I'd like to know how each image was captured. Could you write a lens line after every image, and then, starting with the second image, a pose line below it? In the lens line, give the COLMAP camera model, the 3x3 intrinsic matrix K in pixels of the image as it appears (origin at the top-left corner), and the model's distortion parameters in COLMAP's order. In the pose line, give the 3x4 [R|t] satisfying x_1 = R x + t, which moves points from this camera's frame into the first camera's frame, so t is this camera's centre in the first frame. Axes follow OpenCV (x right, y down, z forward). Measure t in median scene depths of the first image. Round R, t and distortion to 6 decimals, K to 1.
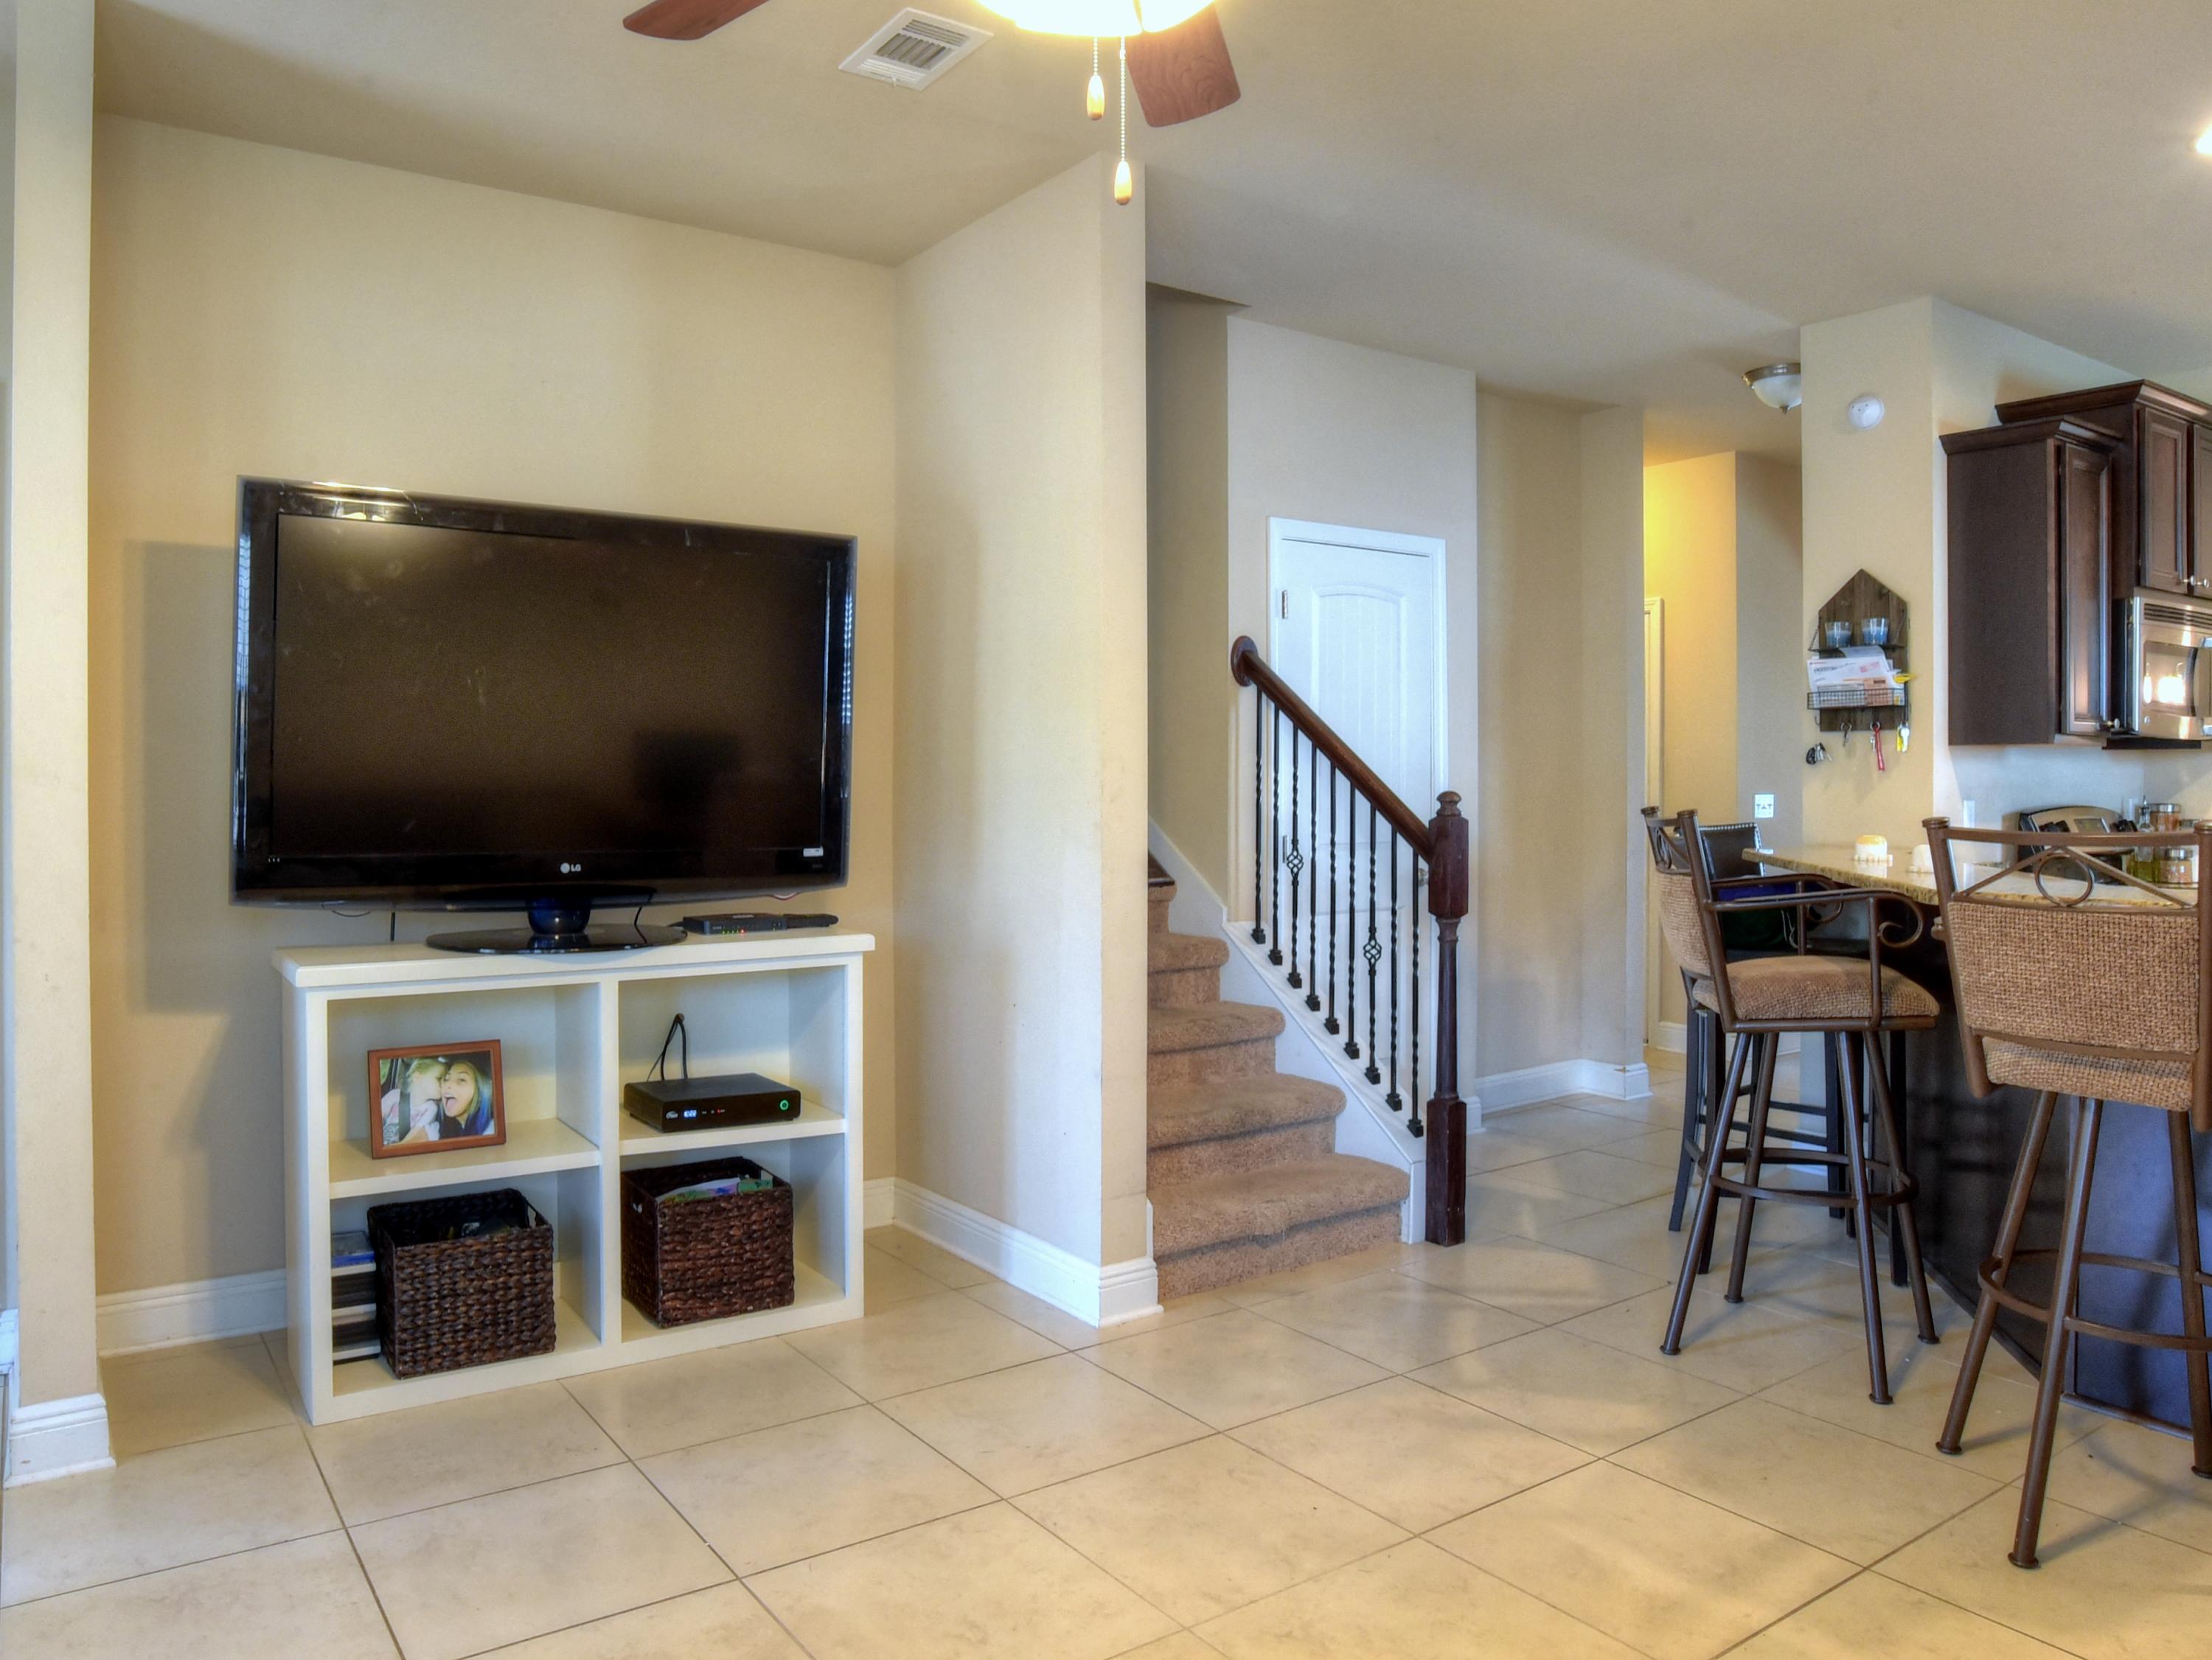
lens RADIAL K [[1409.3, 0, 1100.2], [0, 1409.3, 784.3], [0, 0, 1]] dist [-0.058210, 0.001390]
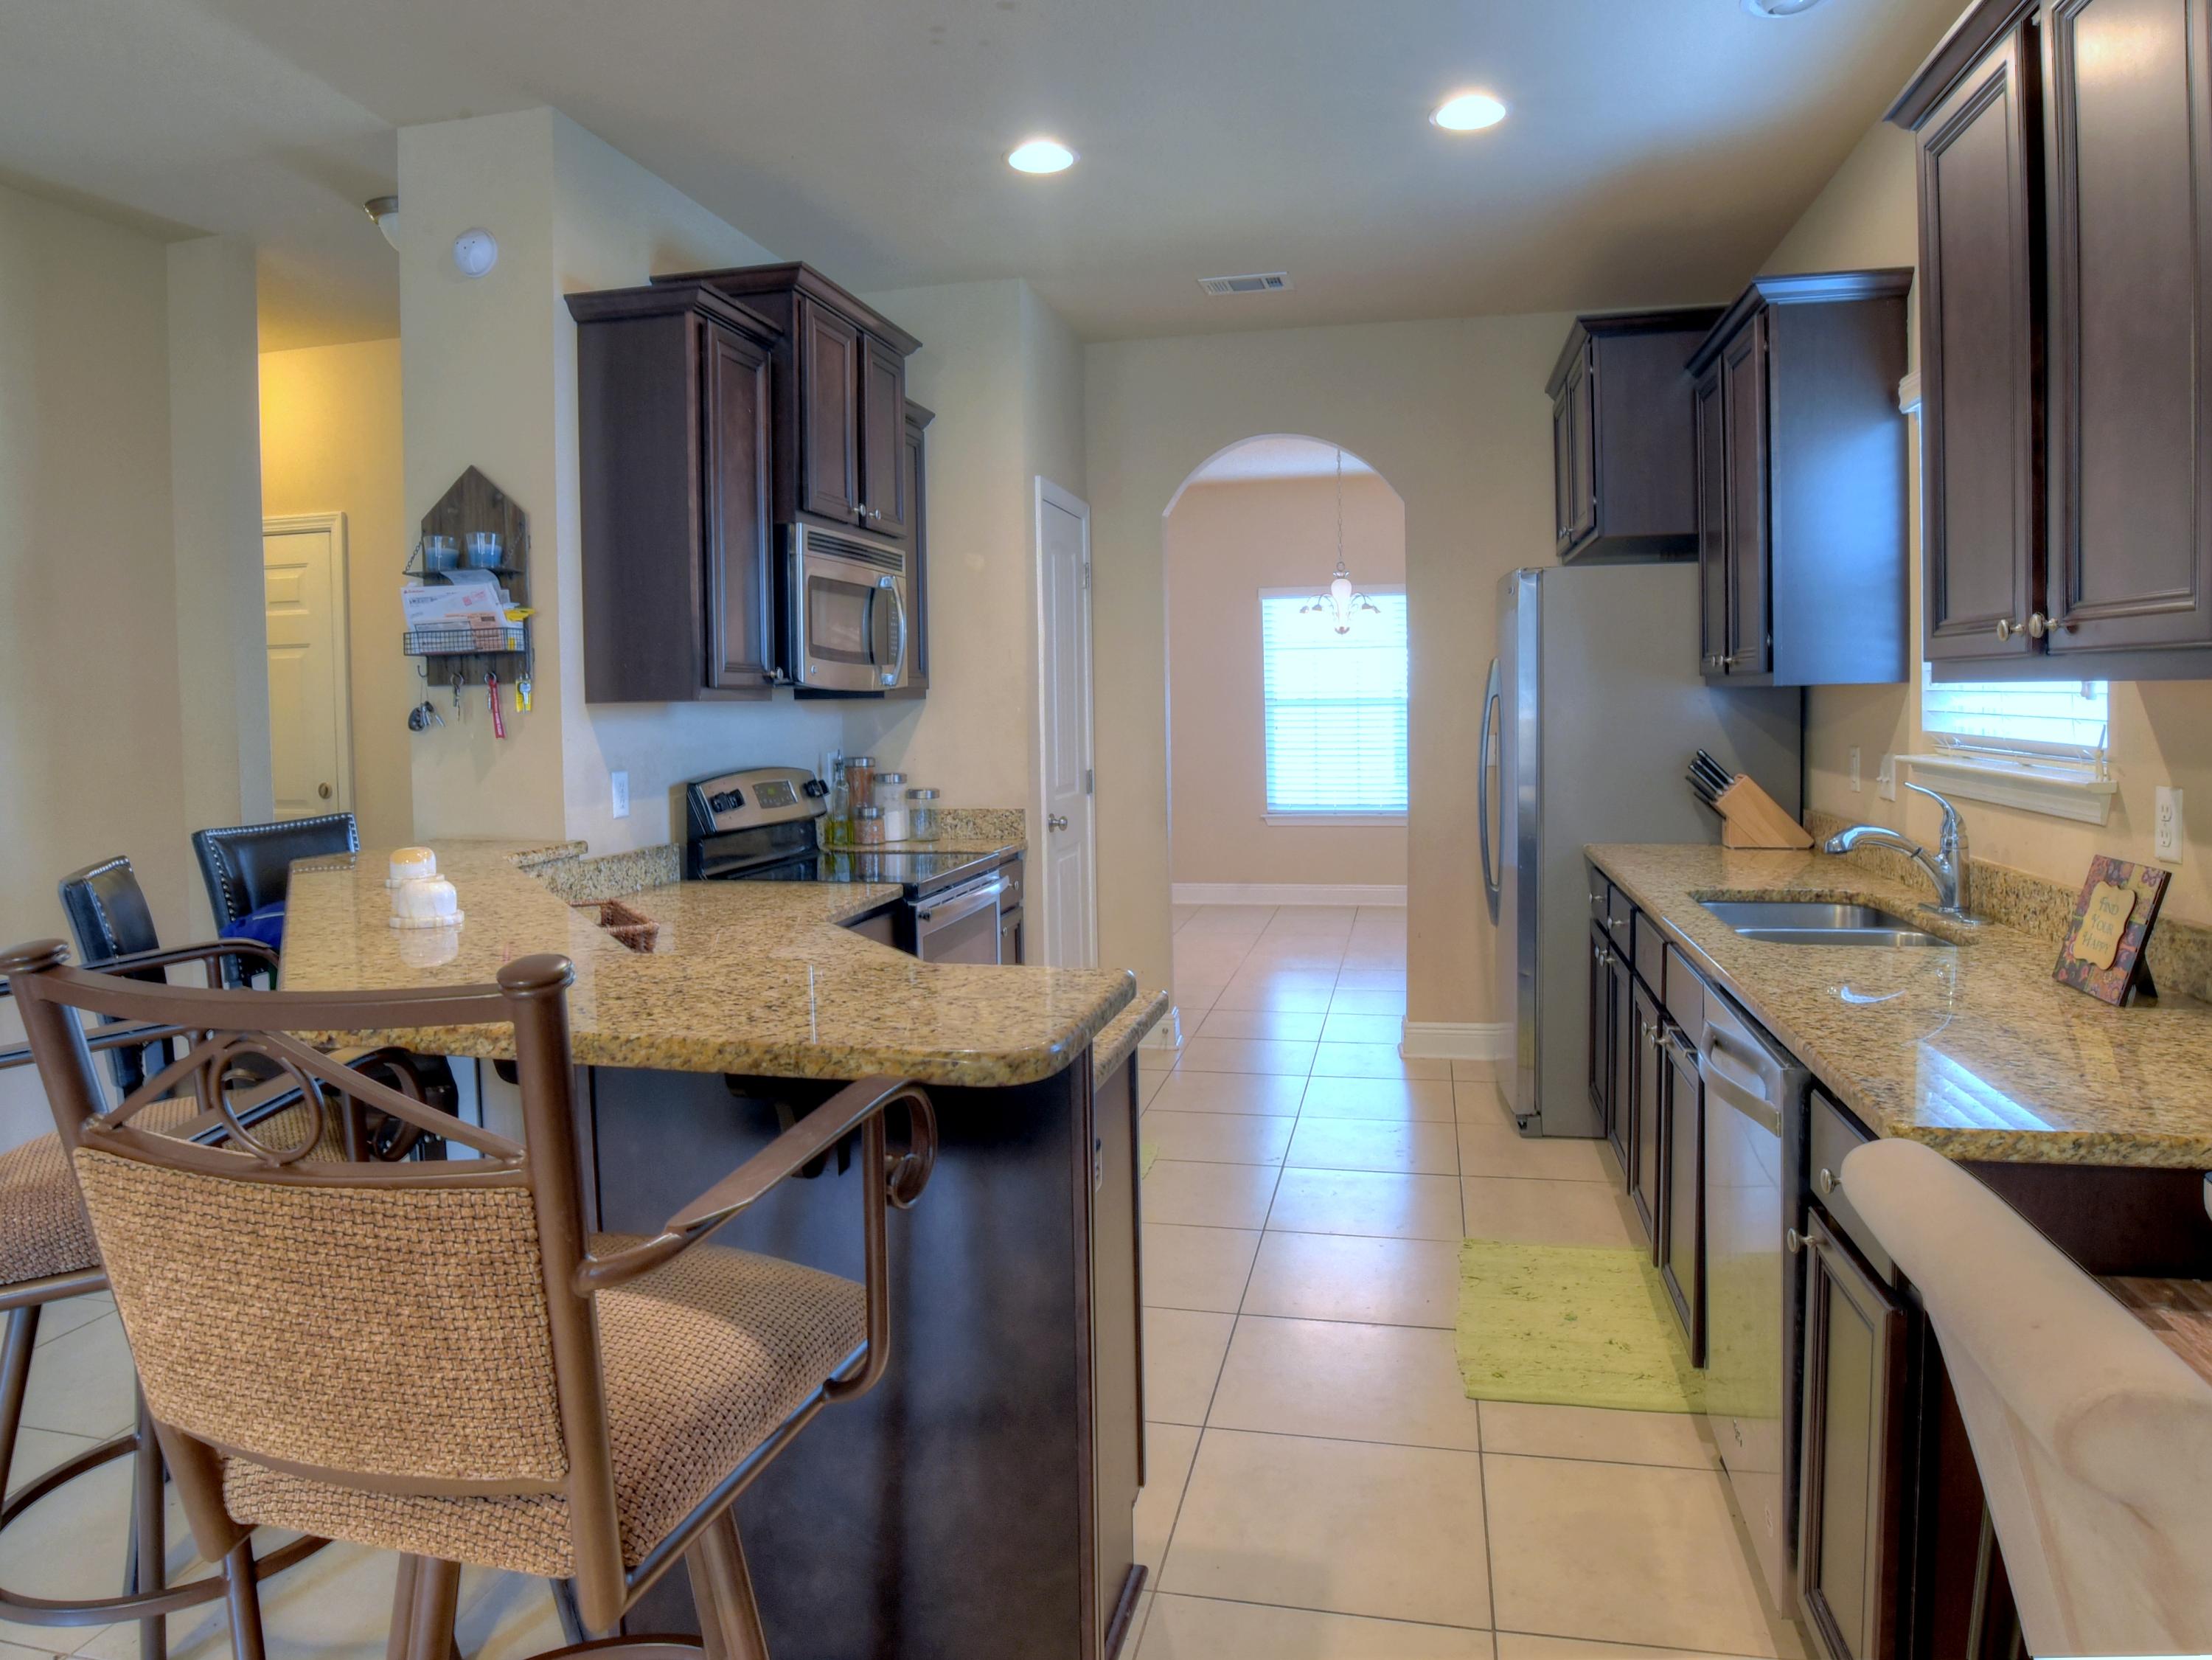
lens RADIAL K [[1409.7, 0, 1100.2], [0, 1409.7, 784.3], [0, 0, 1]] dist [-0.058210, 0.001390]
pose [[0.710259, -0.055711, 0.701733, 0.266225], [0.025463, 0.998244, 0.053479, -0.017292], [-0.703480, -0.020115, 0.710430, 0.240232]]
